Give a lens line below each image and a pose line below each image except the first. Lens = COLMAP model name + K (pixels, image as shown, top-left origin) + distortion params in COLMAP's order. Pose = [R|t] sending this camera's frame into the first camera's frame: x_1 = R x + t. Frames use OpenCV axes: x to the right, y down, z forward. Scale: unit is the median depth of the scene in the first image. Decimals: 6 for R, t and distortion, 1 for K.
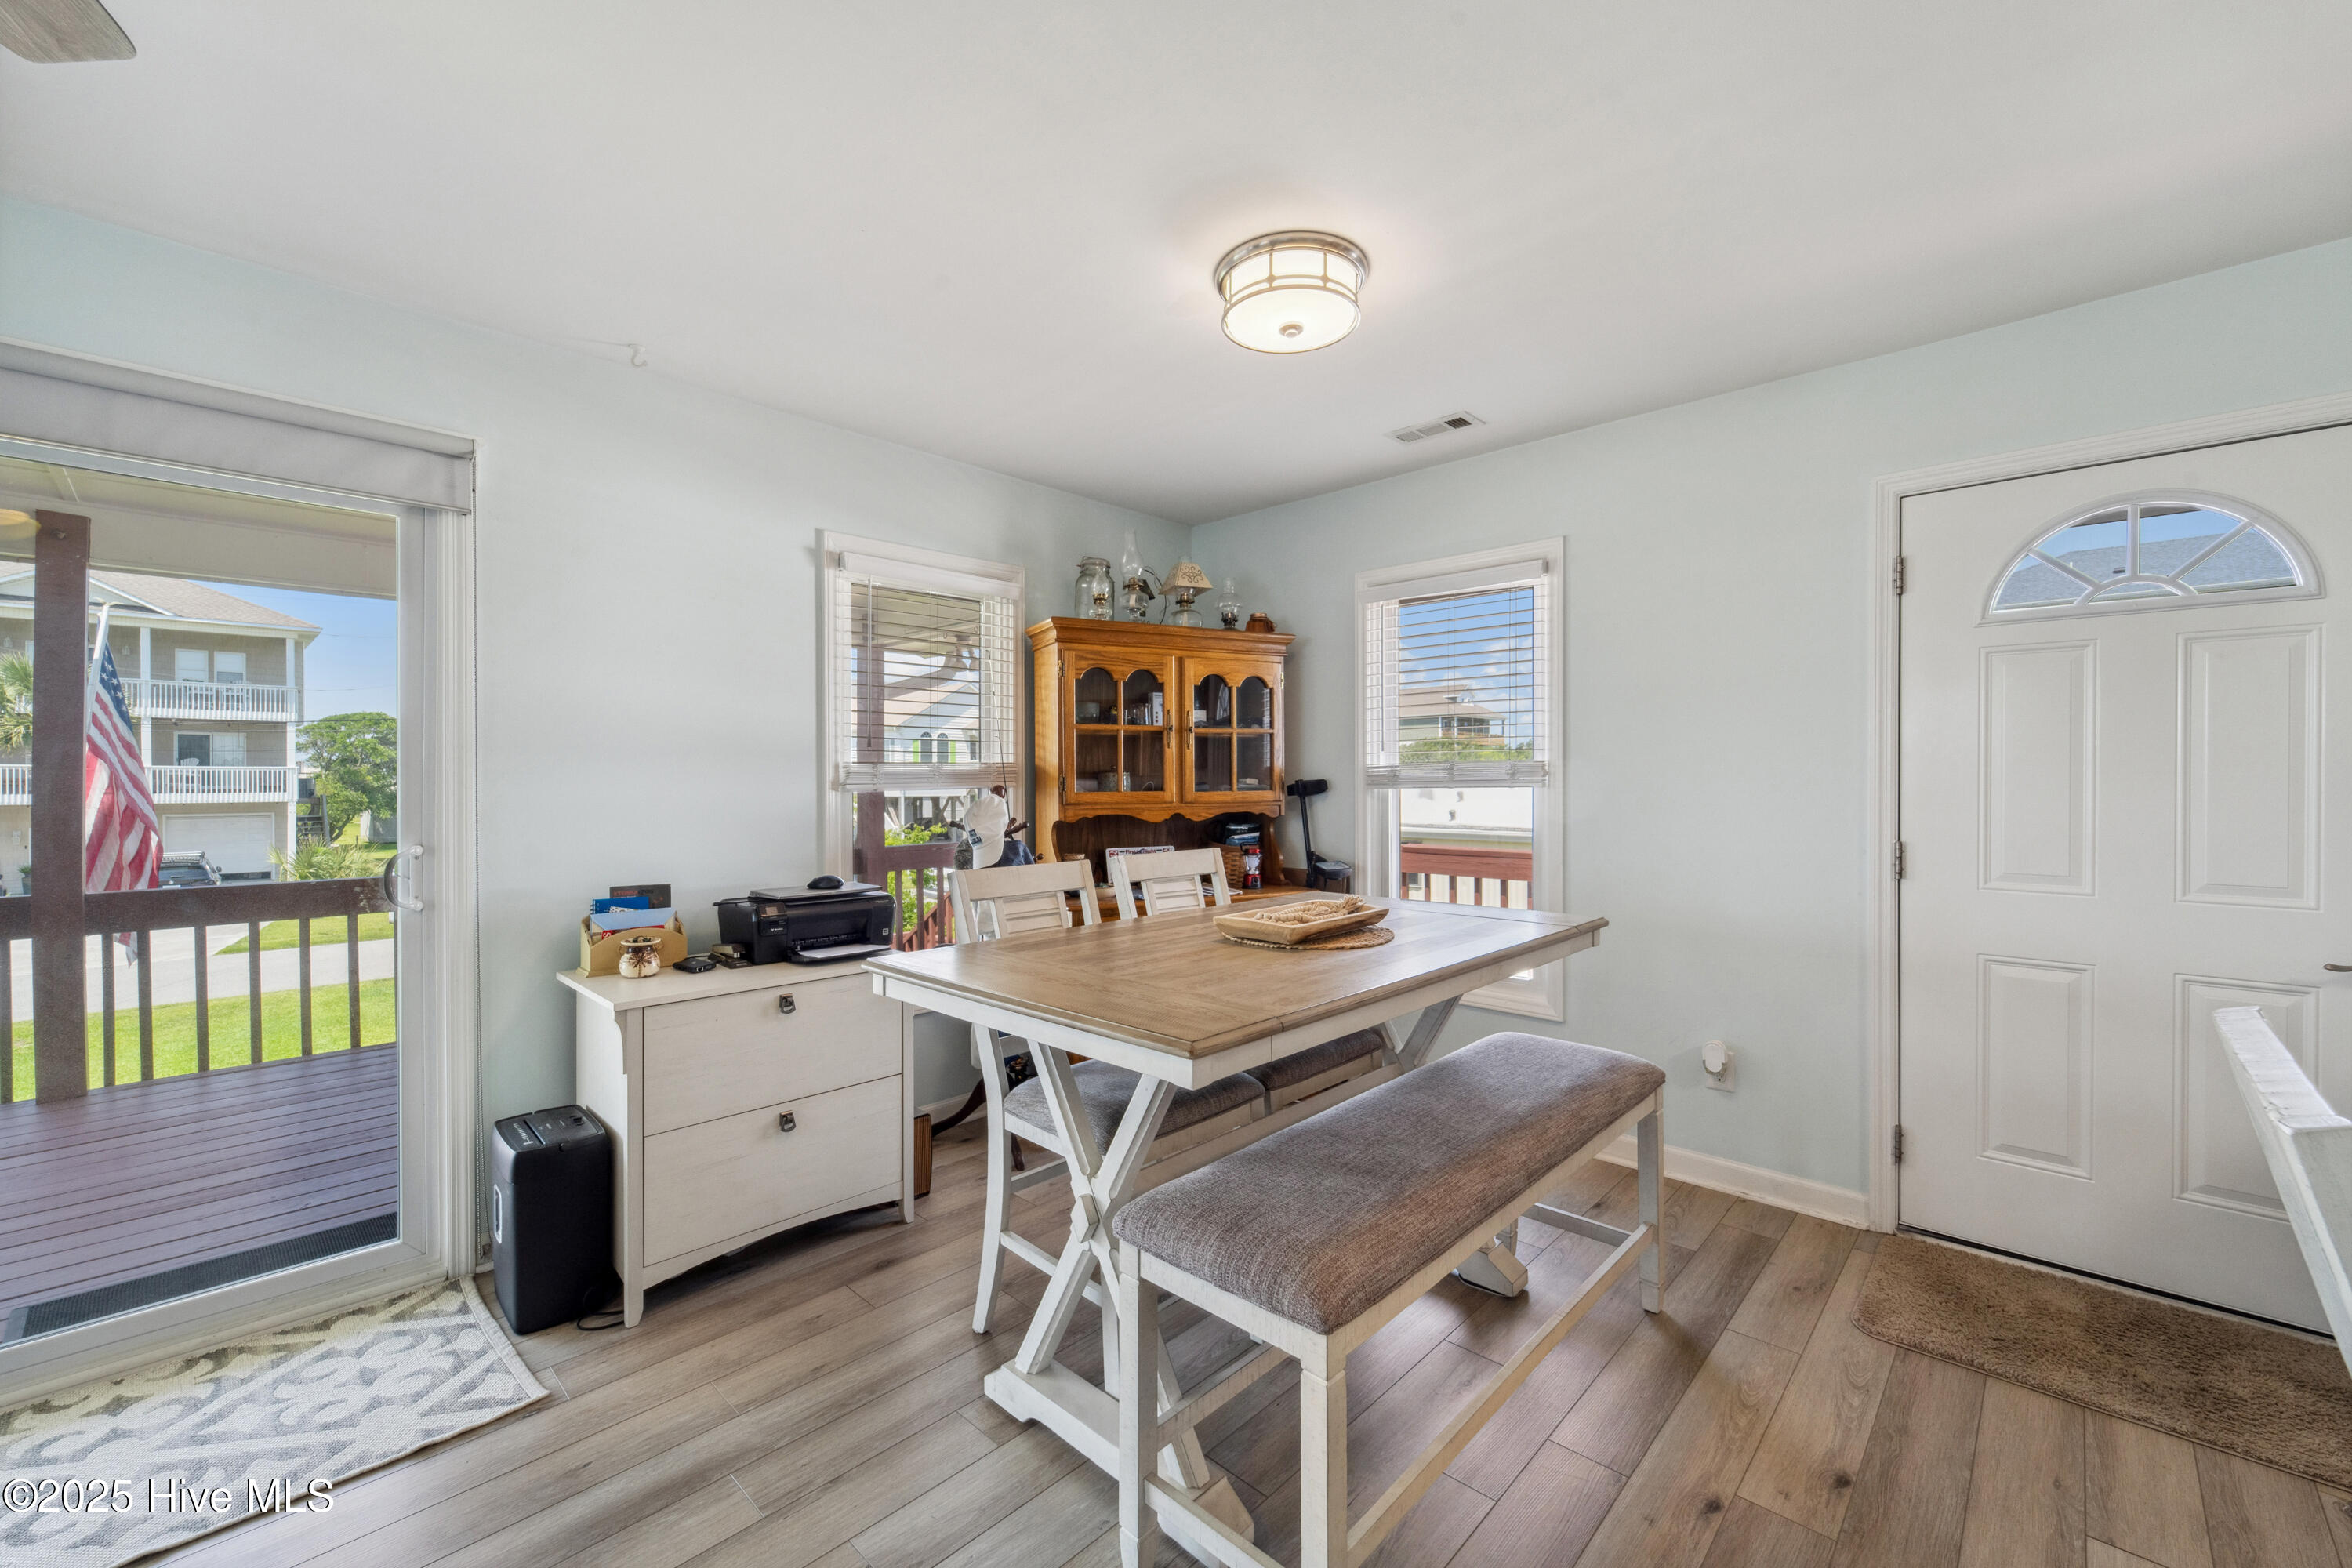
lens RADIAL K [[937.9, 0, 1169.0], [0, 937.9, 781.0], [0, 0, 1]] dist [-0.000387, -0.002991]
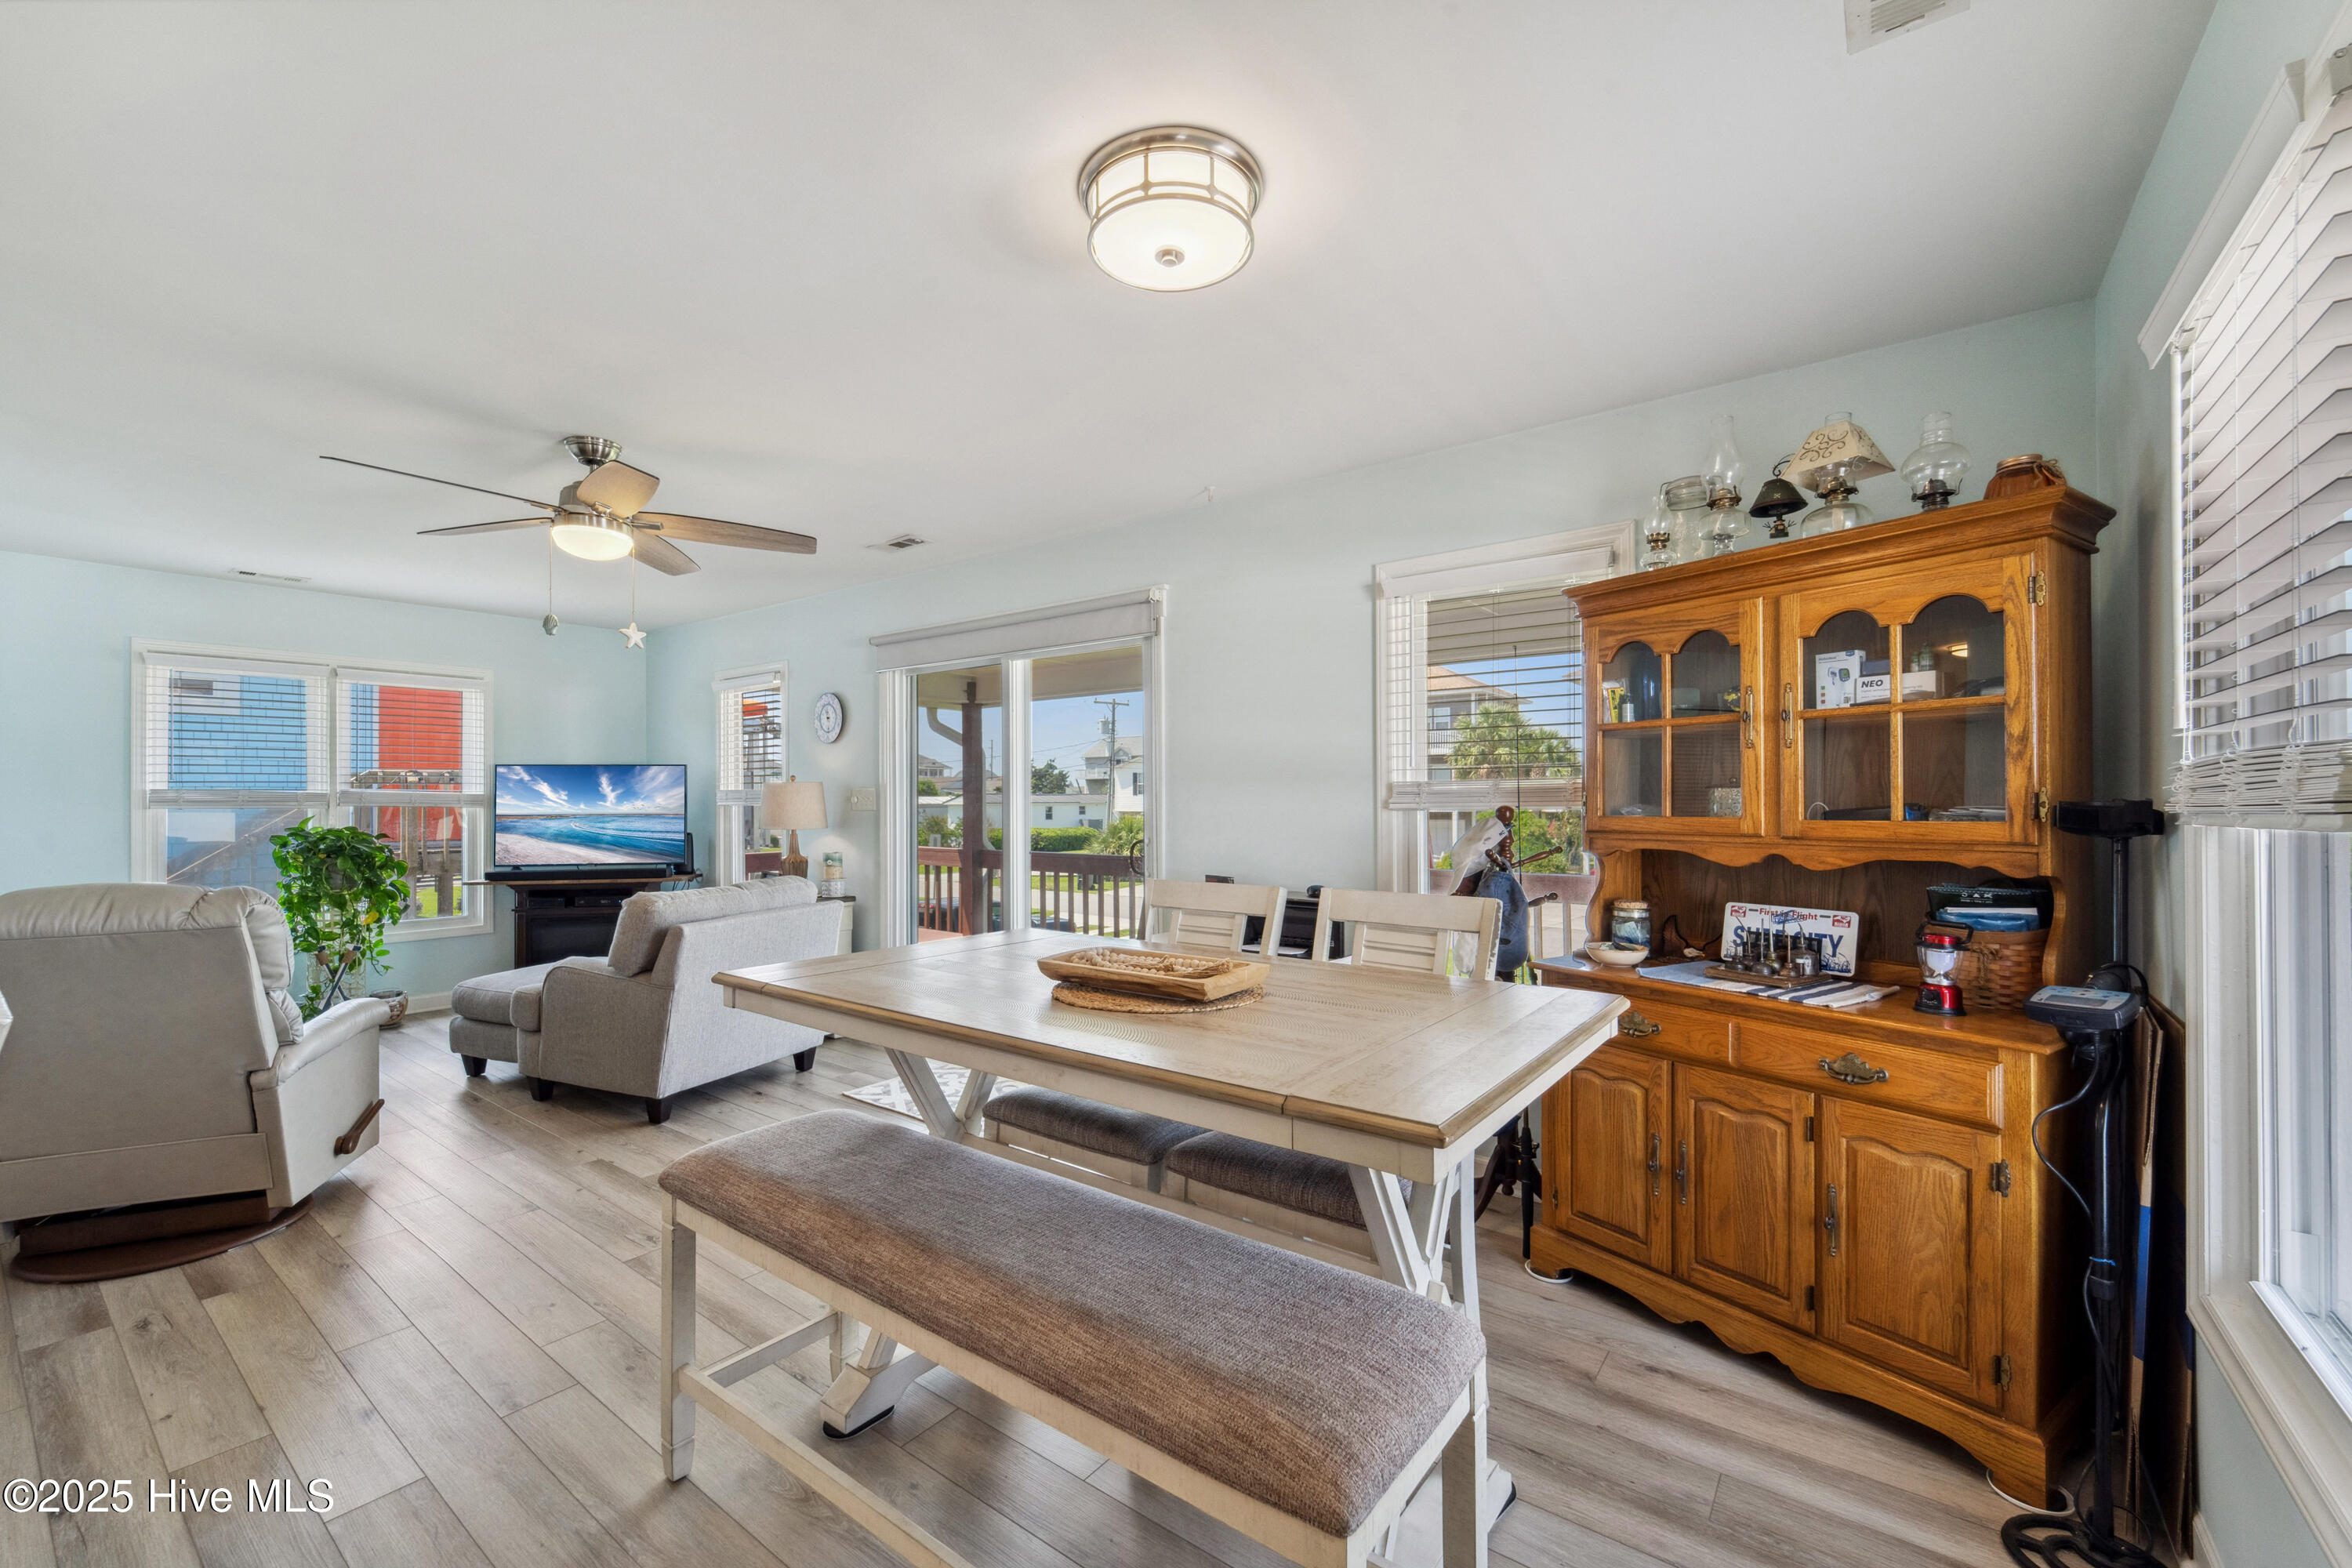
lens RADIAL K [[949.5, 0, 1161.6], [0, 949.5, 783.0], [0, 0, 1]] dist [0.000800, -0.000160]
pose [[0.110585, -0.014650, -0.993759, 0.629475], [0.001043, 0.999893, -0.014624, -0.002987], [0.993866, 0.000581, 0.110589, 0.589156]]
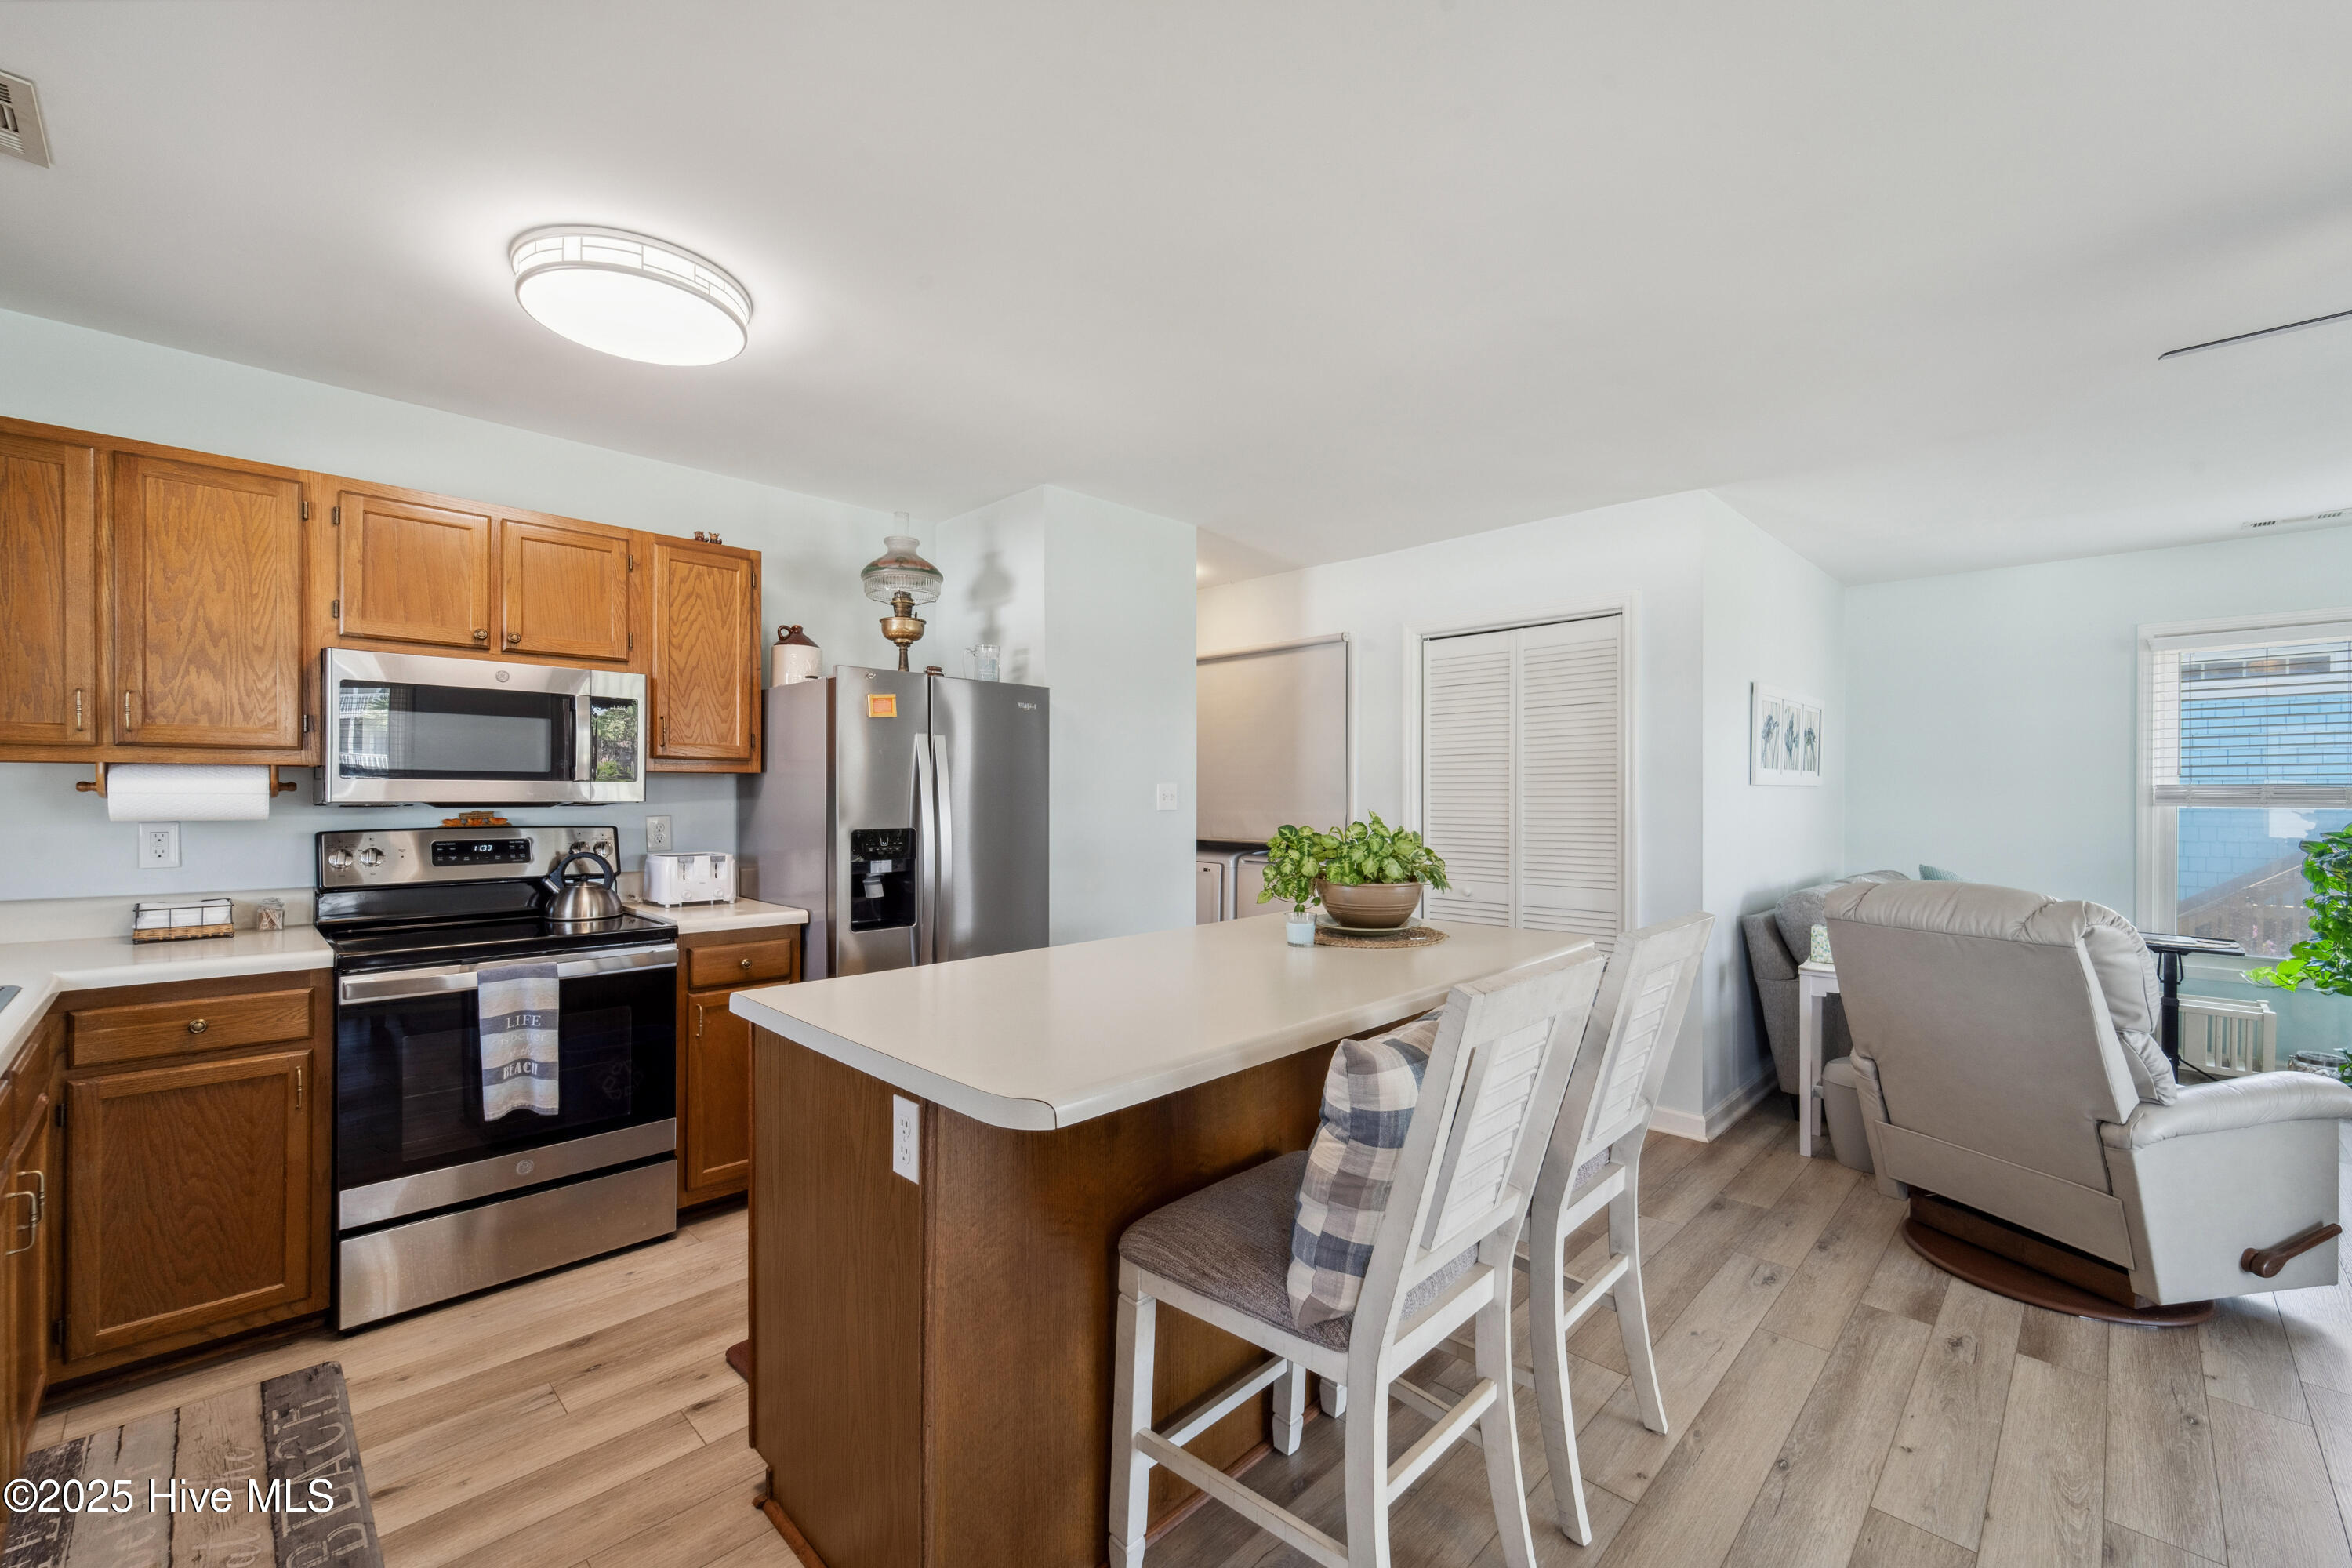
lens RADIAL K [[961.0, 0, 1153.6], [0, 961.0, 792.2], [0, 0, 1]] dist [0.000806, -0.000276]
pose [[-0.999716, 0.000140, 0.023816, 0.409648], [0.000191, 0.999998, 0.002147, -0.008769], [-0.023816, 0.002151, -0.999714, 0.618003]]
